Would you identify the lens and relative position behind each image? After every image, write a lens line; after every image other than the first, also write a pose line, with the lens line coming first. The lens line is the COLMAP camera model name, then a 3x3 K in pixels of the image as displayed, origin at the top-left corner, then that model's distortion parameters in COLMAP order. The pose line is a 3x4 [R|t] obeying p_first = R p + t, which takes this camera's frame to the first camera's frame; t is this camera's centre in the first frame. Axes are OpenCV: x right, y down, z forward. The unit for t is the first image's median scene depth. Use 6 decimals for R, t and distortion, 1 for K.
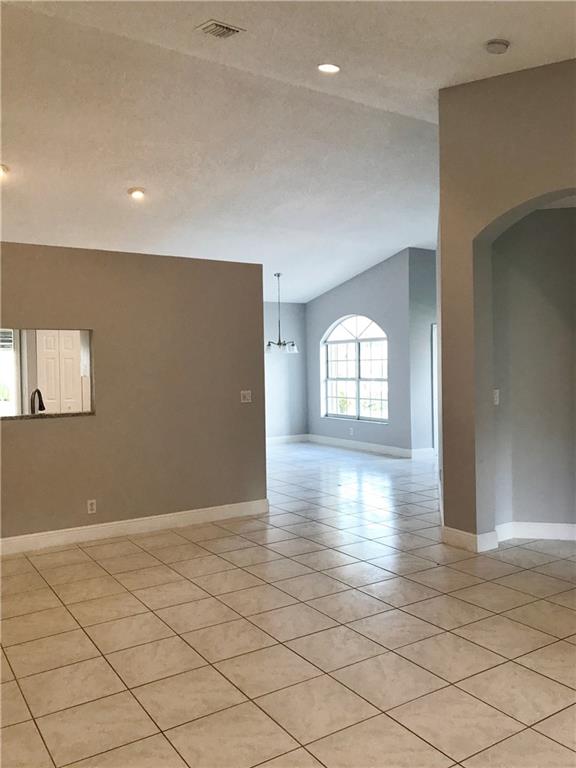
lens RADIAL K [[638.0, 0, 287.1], [0, 638.0, 382.7], [0, 0, 1]] dist [0.044925, -0.064907]
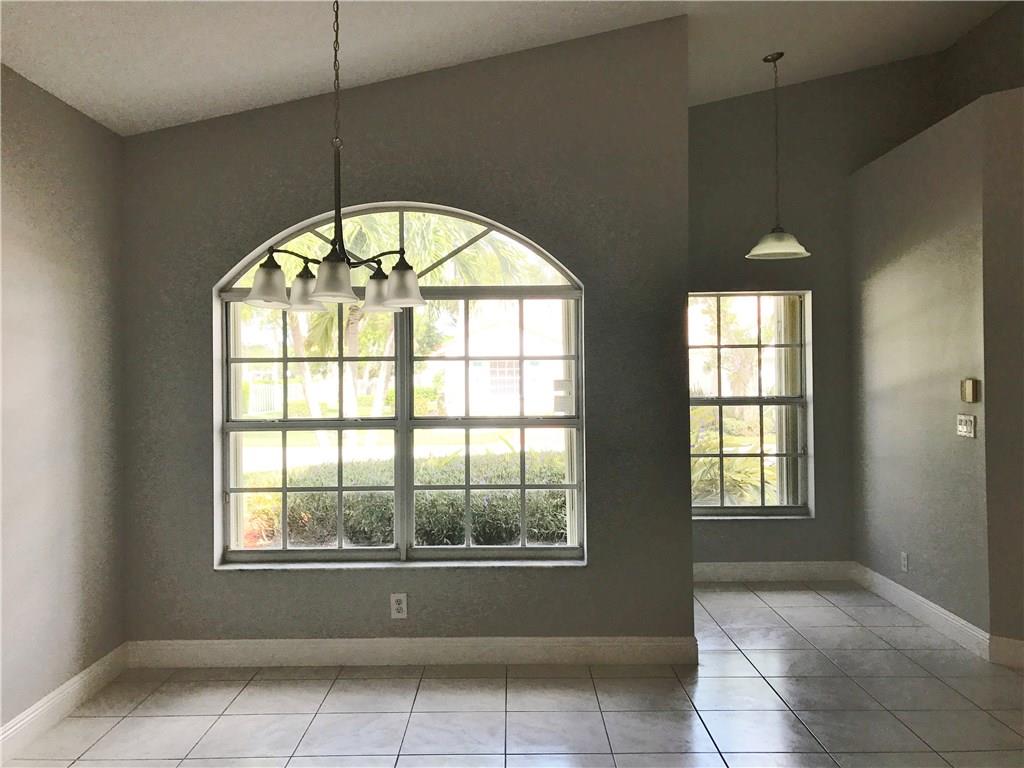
lens RADIAL K [[850.6, 0, 517.7], [0, 850.6, 365.8], [0, 0, 1]] dist [0.044925, -0.064907]
pose [[0.528218, 0.024861, 0.848745, -0.193622], [0.024906, 0.998688, -0.044753, -0.012411], [-0.848743, 0.044779, 0.526906, 0.731578]]
